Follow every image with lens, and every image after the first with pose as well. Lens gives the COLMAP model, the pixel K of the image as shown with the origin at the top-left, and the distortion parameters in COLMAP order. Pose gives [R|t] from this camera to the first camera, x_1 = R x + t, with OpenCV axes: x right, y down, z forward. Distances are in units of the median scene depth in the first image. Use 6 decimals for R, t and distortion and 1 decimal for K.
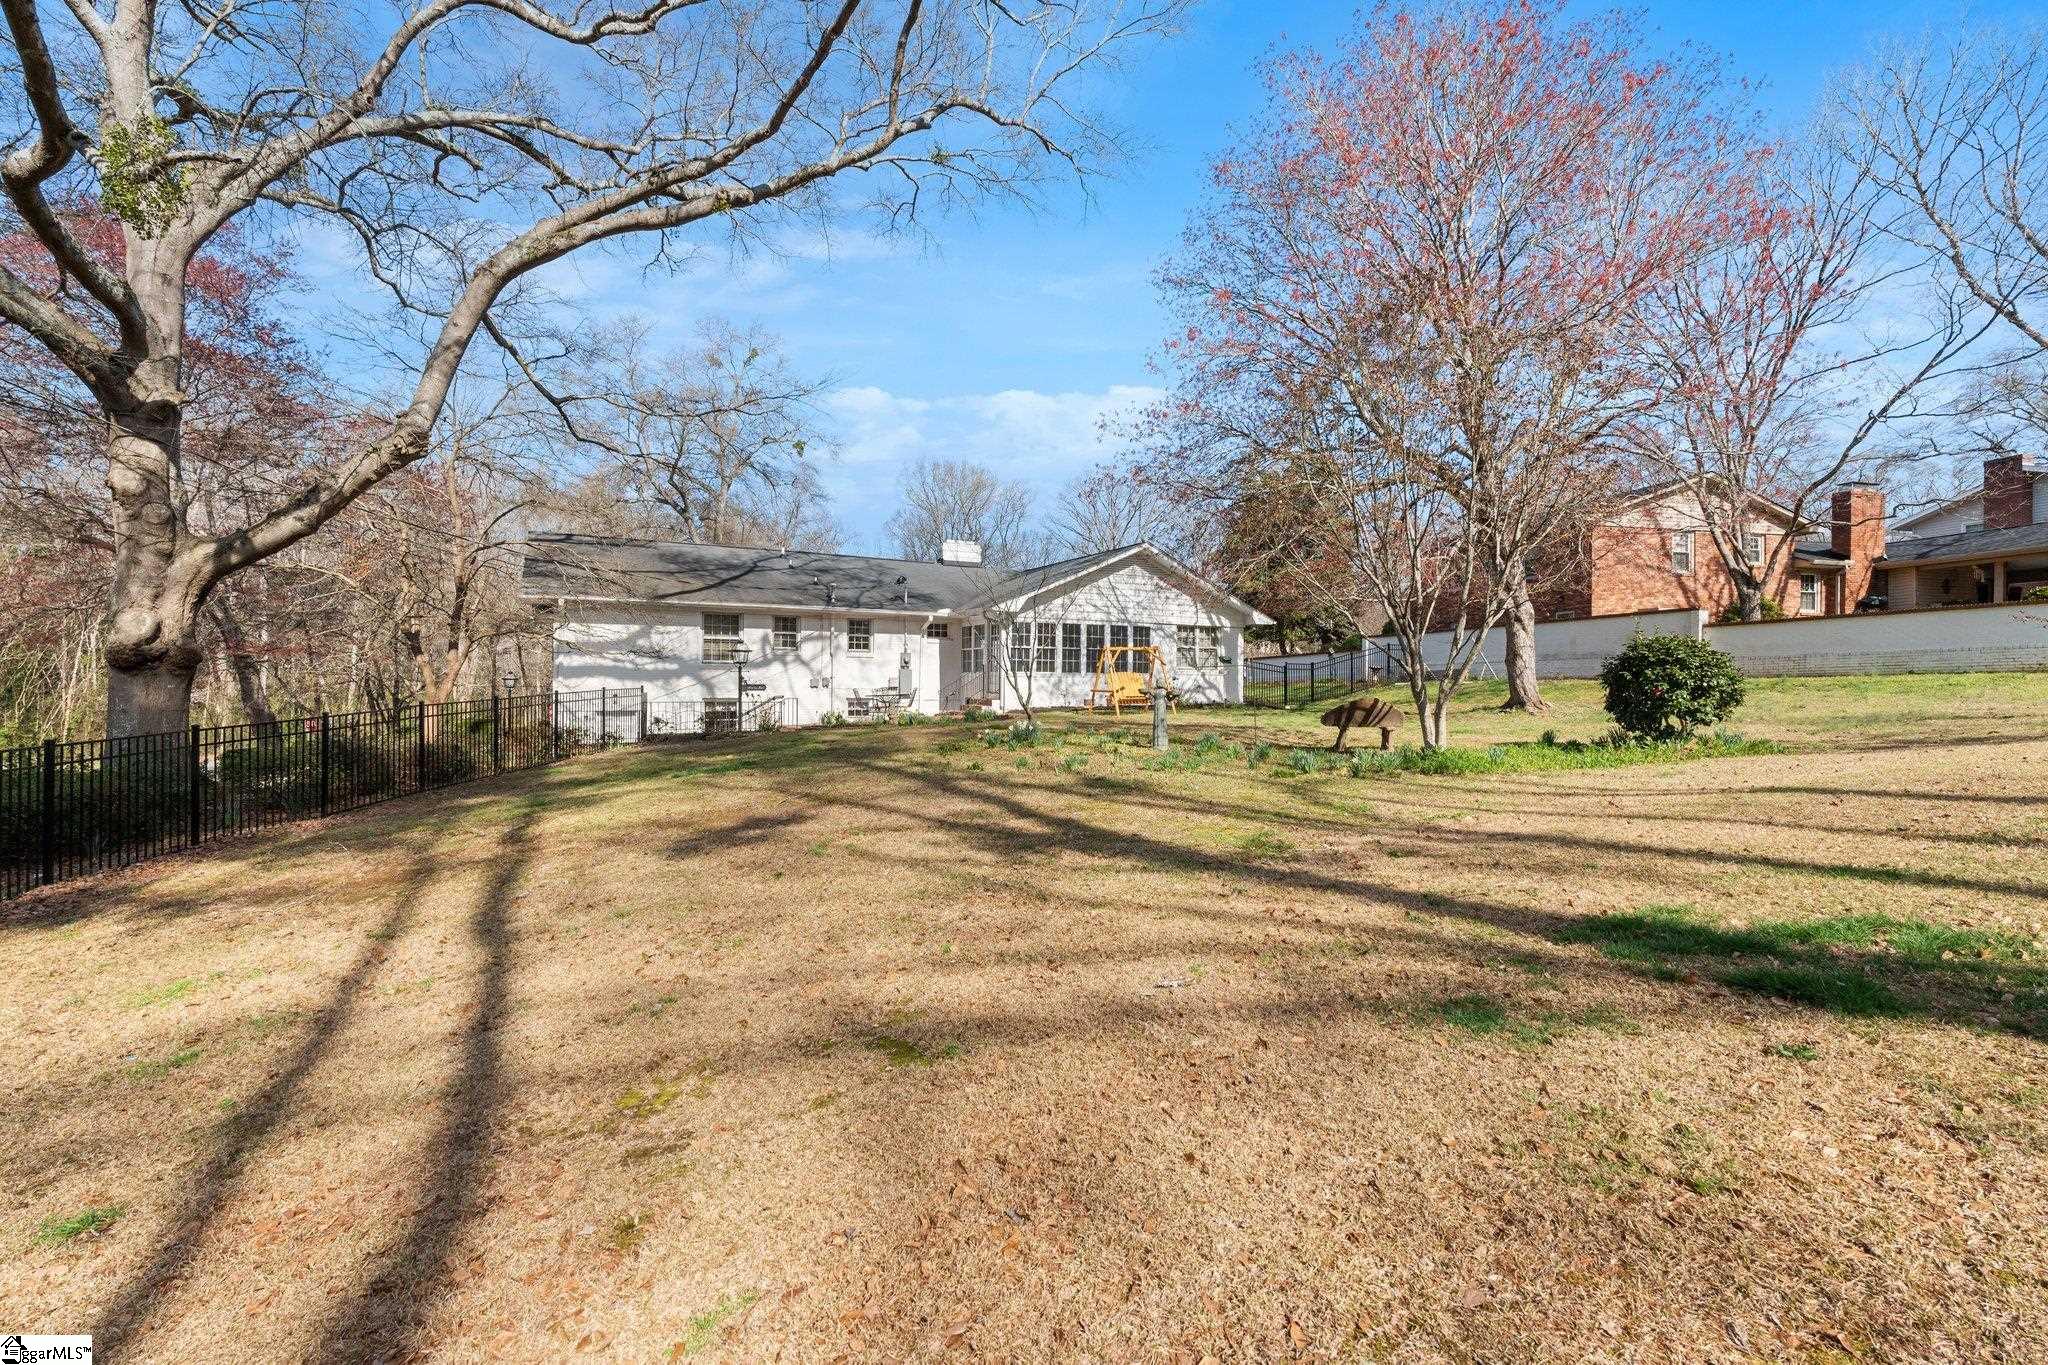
lens RADIAL K [[889.2, 0, 1013.5], [0, 889.2, 686.6], [0, 0, 1]] dist [0.000708, -0.000948]
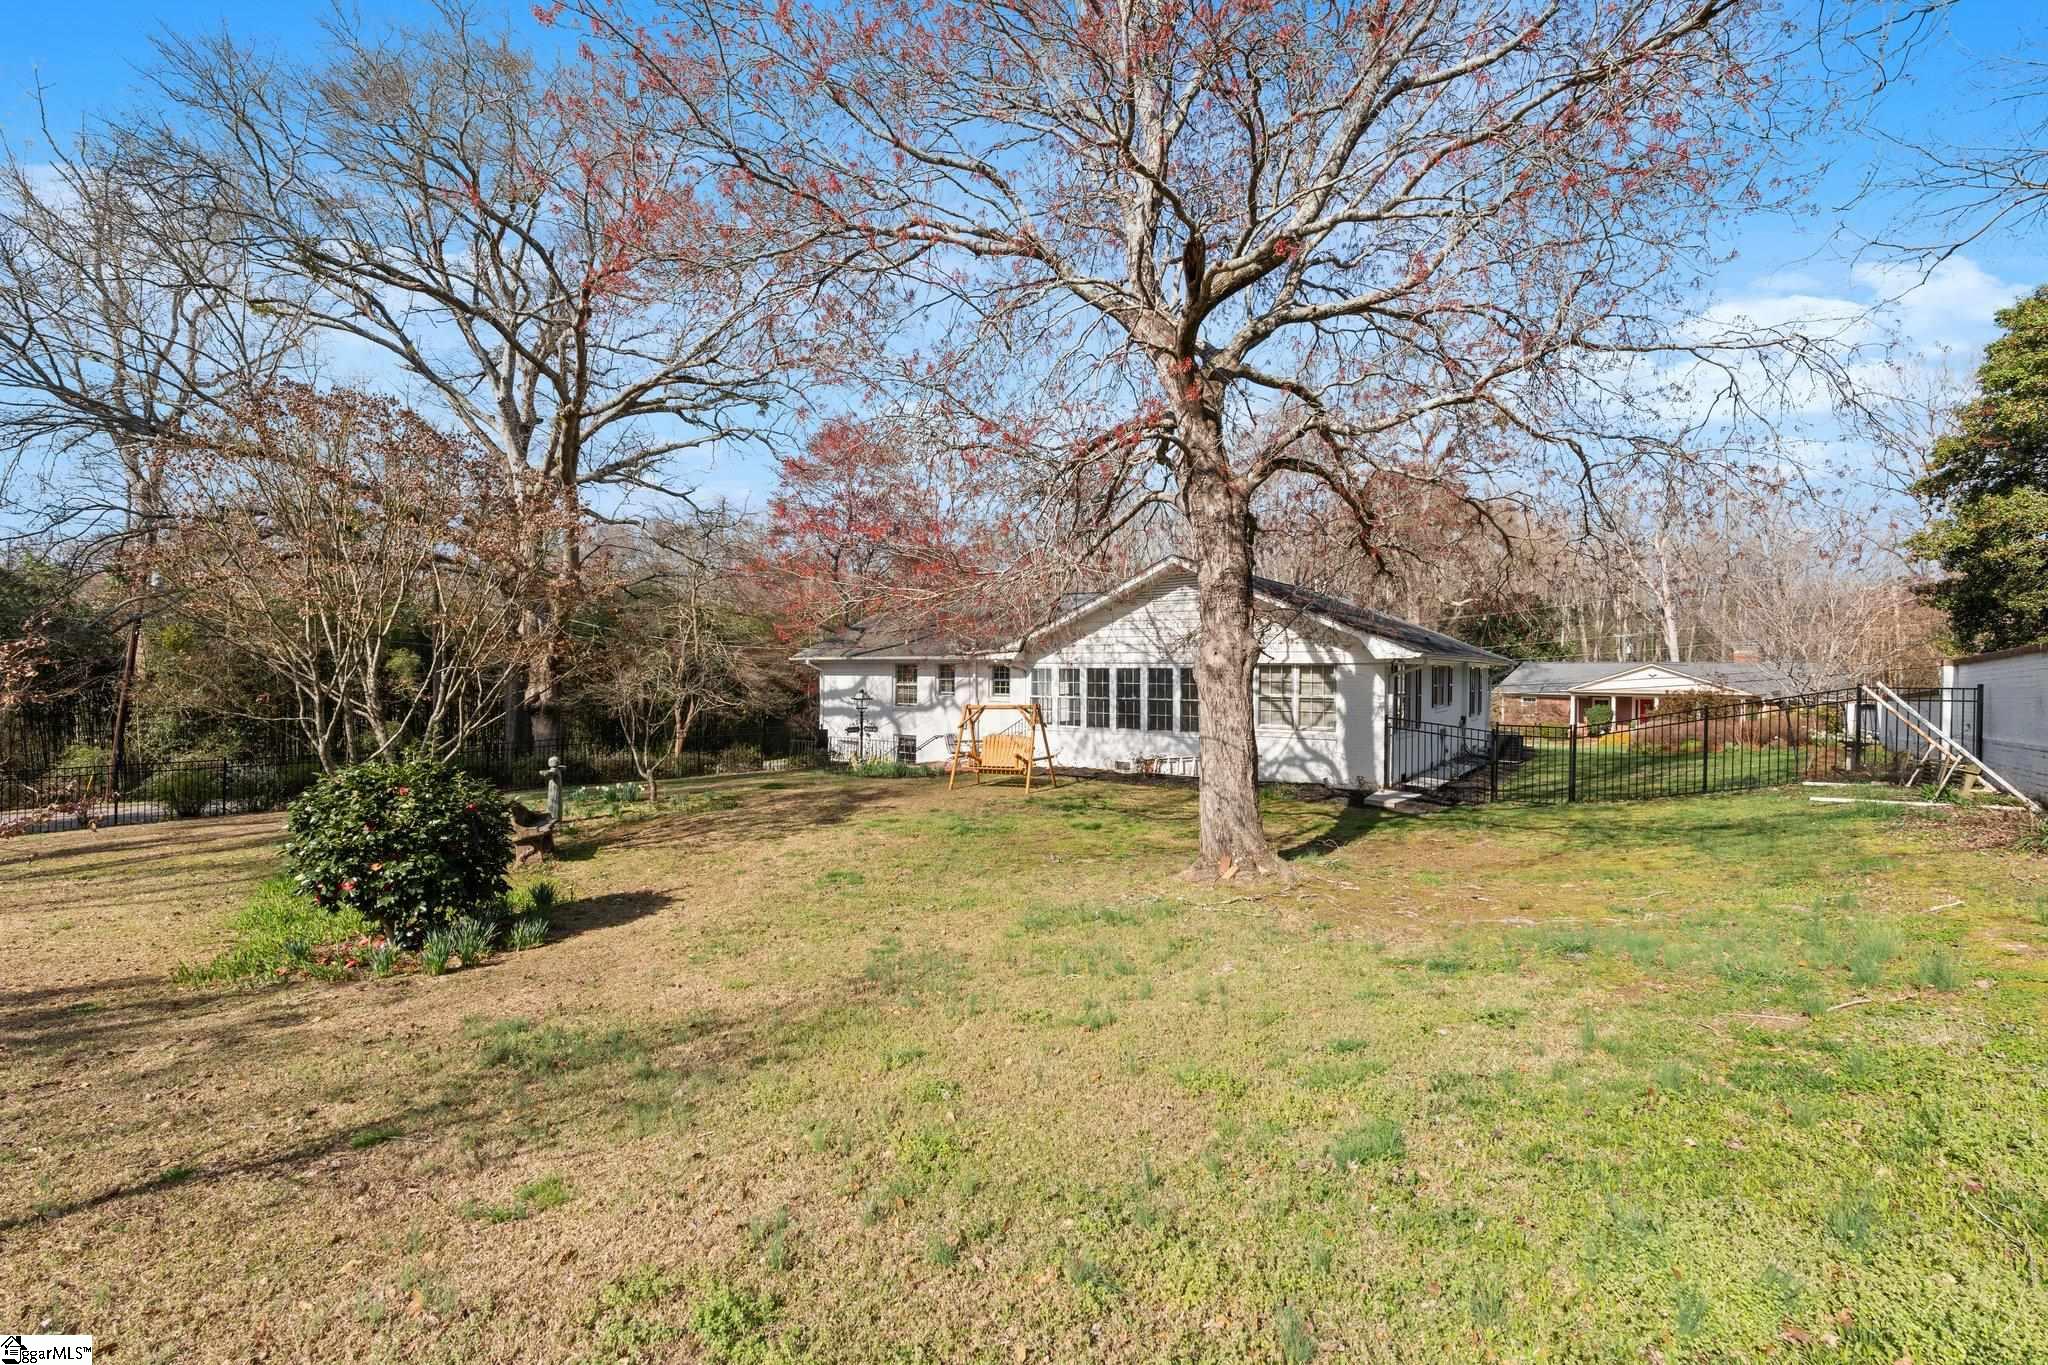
lens RADIAL K [[889.2, 0, 1023.3], [0, 889.2, 666.5], [0, 0, 1]] dist [0.000708, -0.000948]
pose [[0.459078, -0.010234, -0.888337, 0.757678], [-0.009129, 0.999826, -0.016237, -0.058164], [0.888349, 0.015564, 0.458905, 0.560190]]
